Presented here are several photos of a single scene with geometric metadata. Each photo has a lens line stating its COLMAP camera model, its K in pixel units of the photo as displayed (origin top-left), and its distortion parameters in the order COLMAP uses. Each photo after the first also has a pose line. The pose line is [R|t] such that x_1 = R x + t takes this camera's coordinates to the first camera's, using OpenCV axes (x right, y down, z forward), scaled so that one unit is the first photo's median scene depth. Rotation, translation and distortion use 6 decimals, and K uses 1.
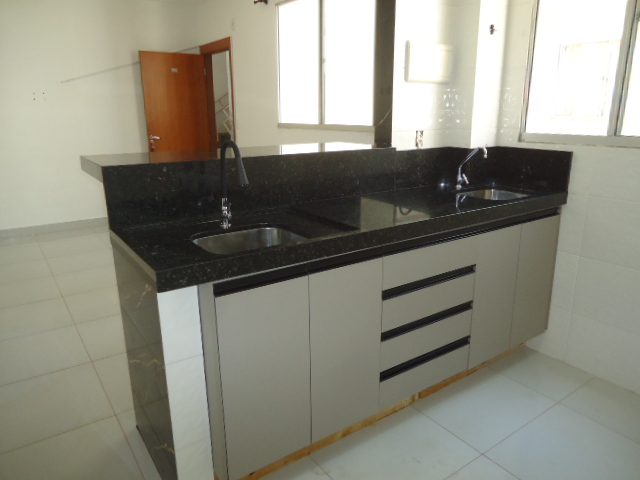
lens RADIAL K [[466.9, 0, 320.5], [0, 466.9, 239.8], [0, 0, 1]] dist [0.001983, -0.000465]
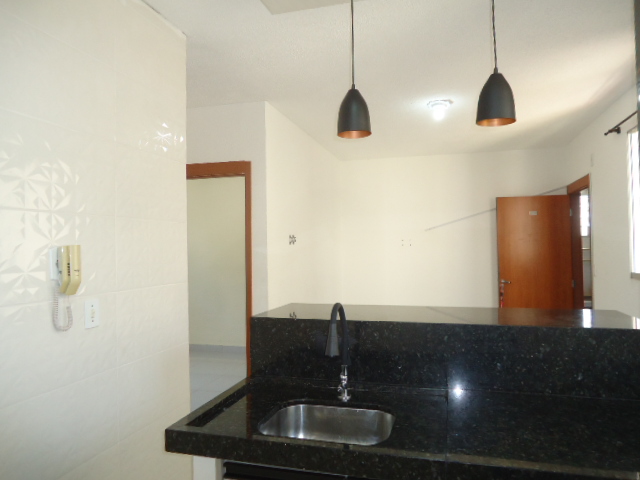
lens RADIAL K [[466.9, 0, 319.1], [0, 466.9, 240.2], [0, 0, 1]] dist [0.001983, -0.000465]
pose [[0.626269, -0.019101, -0.779373, 0.169862], [-0.200845, 0.962002, -0.184966, -0.053226], [0.753292, 0.272372, 0.598636, 0.133780]]
